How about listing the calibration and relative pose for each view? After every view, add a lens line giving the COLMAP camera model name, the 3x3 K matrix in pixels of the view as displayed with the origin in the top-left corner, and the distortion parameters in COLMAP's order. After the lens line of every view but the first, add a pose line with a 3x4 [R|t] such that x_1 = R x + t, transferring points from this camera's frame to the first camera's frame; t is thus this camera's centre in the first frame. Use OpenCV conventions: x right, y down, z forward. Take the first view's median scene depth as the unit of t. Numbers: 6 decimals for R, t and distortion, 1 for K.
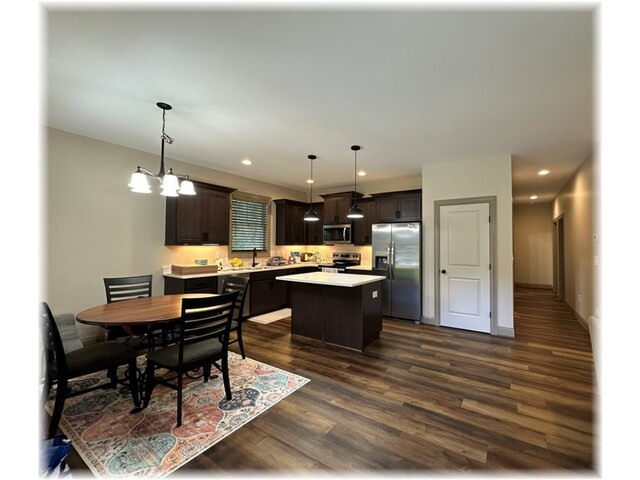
lens RADIAL K [[257.3, 0, 352.8], [0, 257.3, 242.9], [0, 0, 1]] dist [0.000707, -0.000832]
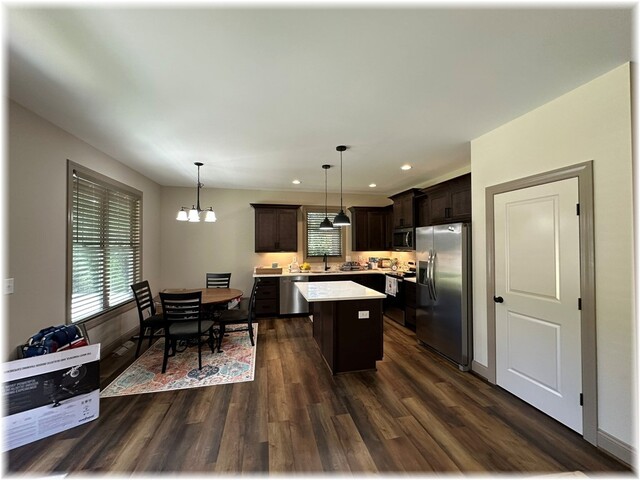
lens RADIAL K [[252.3, 0, 325.5], [0, 252.3, 242.0], [0, 0, 1]] dist [-0.002468, 0.000053]
pose [[0.702201, -0.015522, -0.711810, 0.517520], [0.013158, 0.999874, -0.008824, -0.028508], [0.711858, -0.003170, 0.702317, 0.287898]]
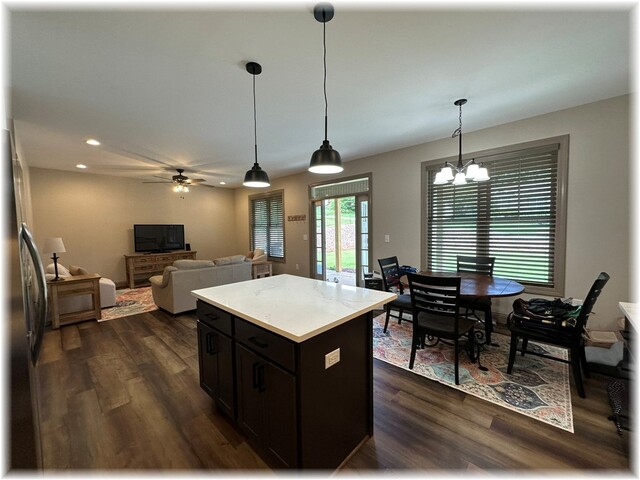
lens RADIAL K [[257.3, 0, 320.5], [0, 257.3, 239.3], [0, 0, 1]] dist [0.000707, -0.000832]
pose [[-0.977819, -0.000103, 0.209450, -0.231066], [0.008193, 0.999216, 0.038744, 0.002762], [-0.209289, 0.039600, -0.977052, 1.358590]]
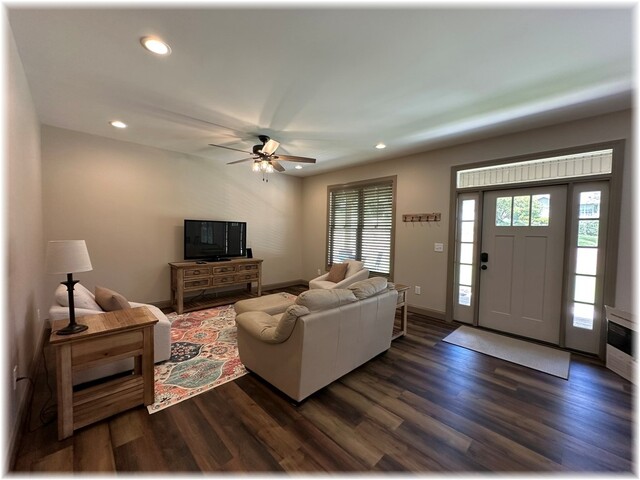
lens RADIAL K [[257.3, 0, 319.7], [0, 257.3, 240.5], [0, 0, 1]] dist [0.000707, -0.000832]
pose [[-0.969195, -0.035382, 0.243739, 0.370693], [-0.027899, 0.999029, 0.034087, 0.001289], [-0.244709, 0.026237, -0.969242, 0.981622]]
